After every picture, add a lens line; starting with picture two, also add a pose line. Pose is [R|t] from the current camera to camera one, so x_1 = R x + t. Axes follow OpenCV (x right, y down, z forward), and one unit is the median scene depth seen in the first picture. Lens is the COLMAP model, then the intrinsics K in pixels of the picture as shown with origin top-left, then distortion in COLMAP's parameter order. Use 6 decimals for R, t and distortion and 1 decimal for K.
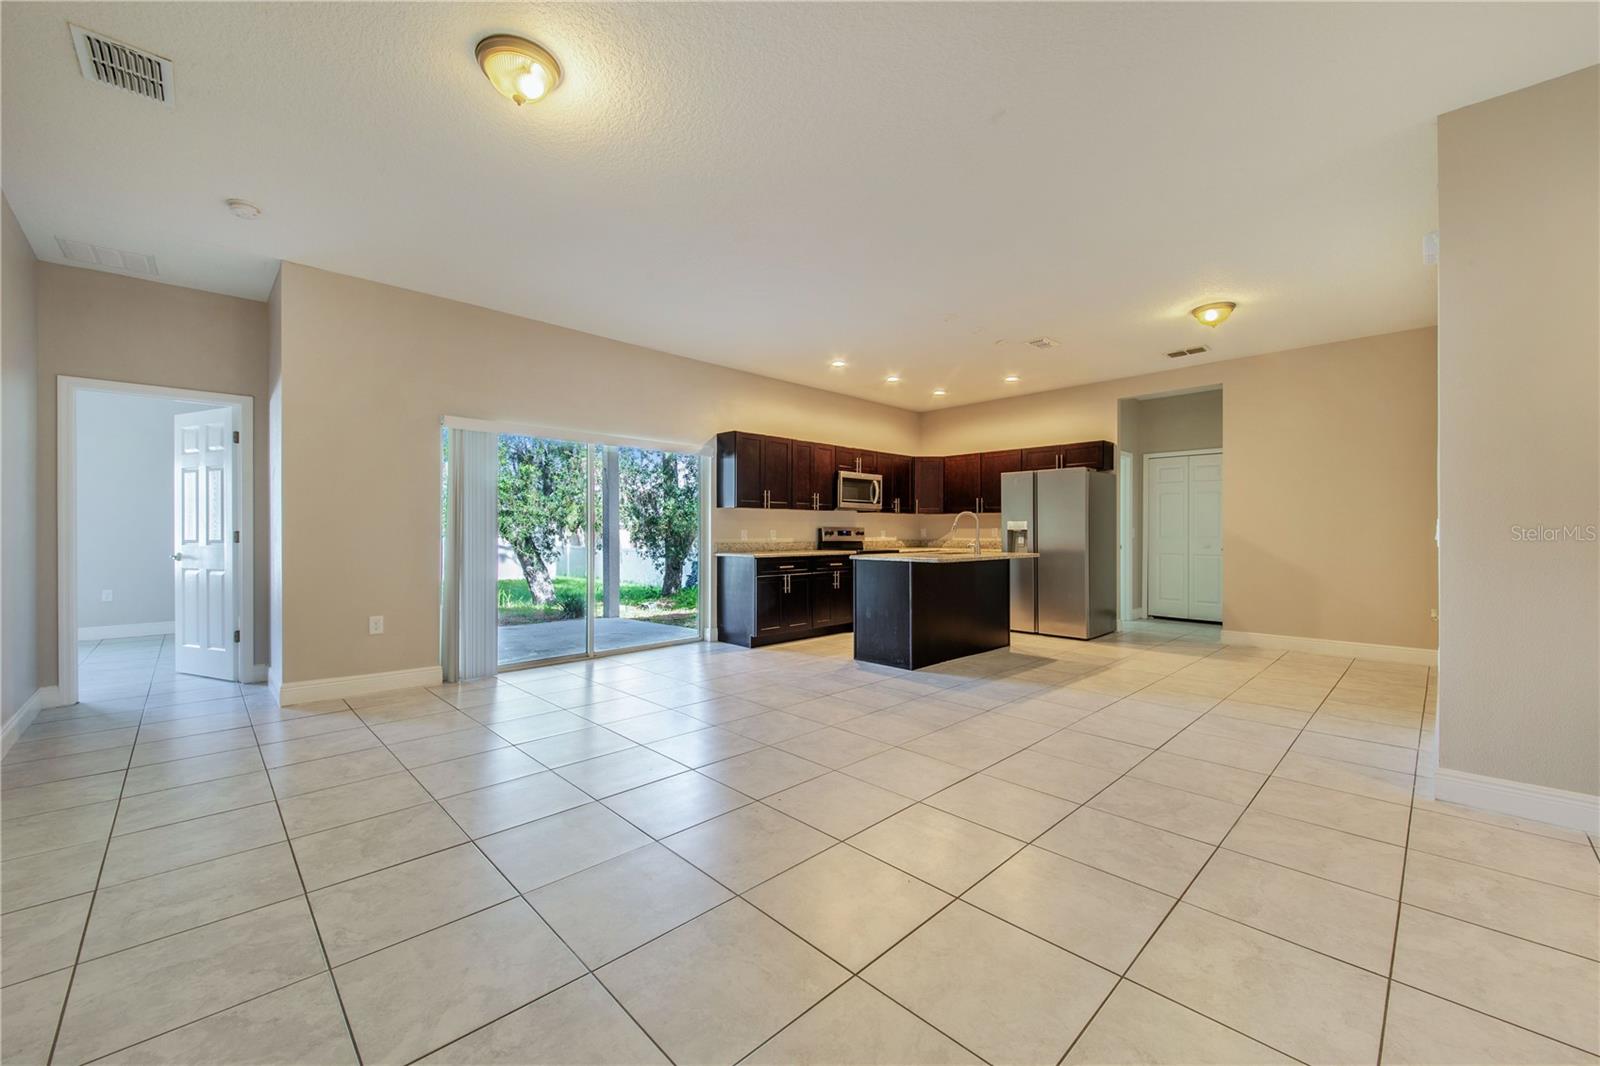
lens RADIAL K [[618.1, 0, 805.8], [0, 618.1, 536.5], [0, 0, 1]] dist [0.004342, -0.000188]
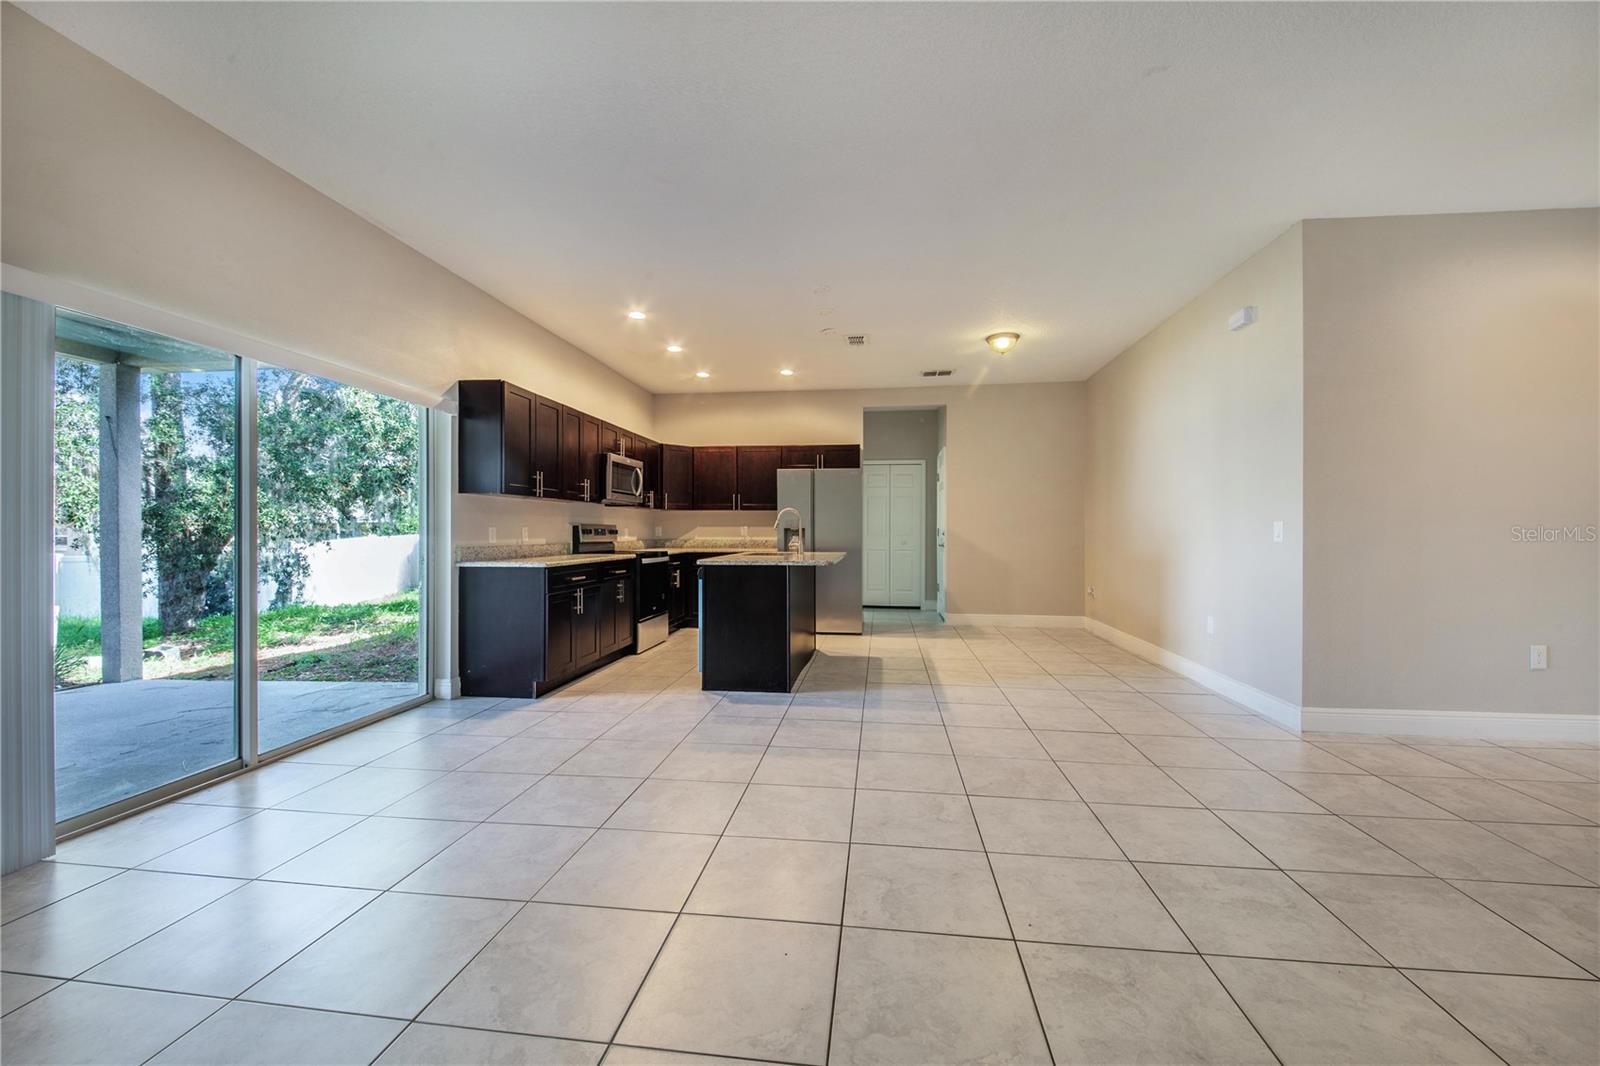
lens RADIAL K [[613.5, 0, 812.8], [0, 613.5, 534.8], [0, 0, 1]] dist [0.009396, -0.000262]
pose [[0.781465, -0.003085, 0.623941, -0.243287], [0.003080, 0.999995, 0.001087, -0.001662], [-0.623941, 0.001072, 0.781470, 0.233785]]
